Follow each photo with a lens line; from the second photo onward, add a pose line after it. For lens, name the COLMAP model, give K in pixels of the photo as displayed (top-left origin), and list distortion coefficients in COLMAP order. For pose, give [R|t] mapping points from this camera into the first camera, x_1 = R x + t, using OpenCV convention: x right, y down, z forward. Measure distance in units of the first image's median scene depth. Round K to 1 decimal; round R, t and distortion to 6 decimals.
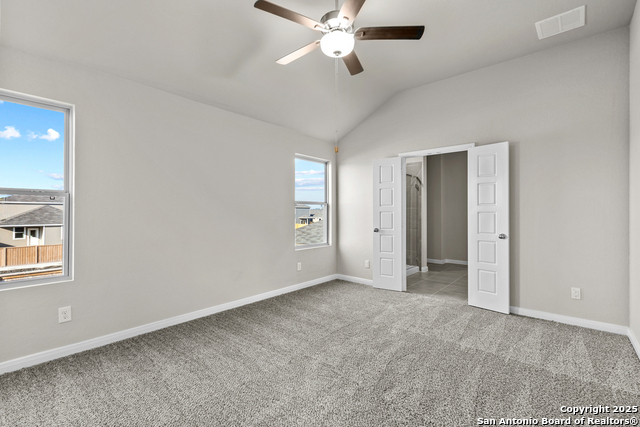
lens RADIAL K [[289.0, 0, 320.3], [0, 289.0, 210.1], [0, 0, 1]] dist [0.000295, 0.000033]
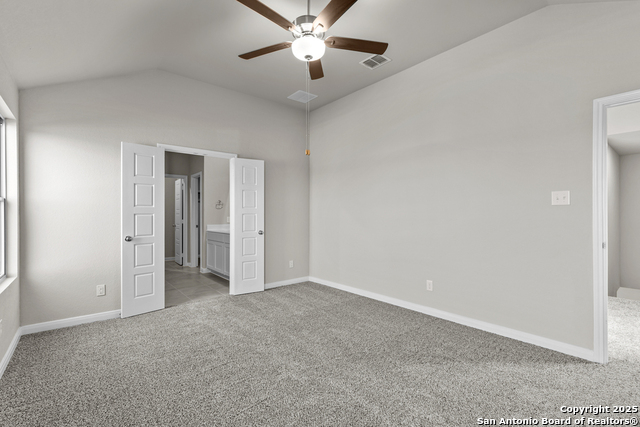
lens RADIAL K [[289.3, 0, 323.2], [0, 289.3, 215.7], [0, 0, 1]] dist [0.002240, 0.000278]
pose [[0.155301, -0.007913, 0.987836, -0.570004], [-0.001797, 0.999964, 0.008292, 0.003959], [-0.987866, -0.003063, 0.155281, 0.486537]]
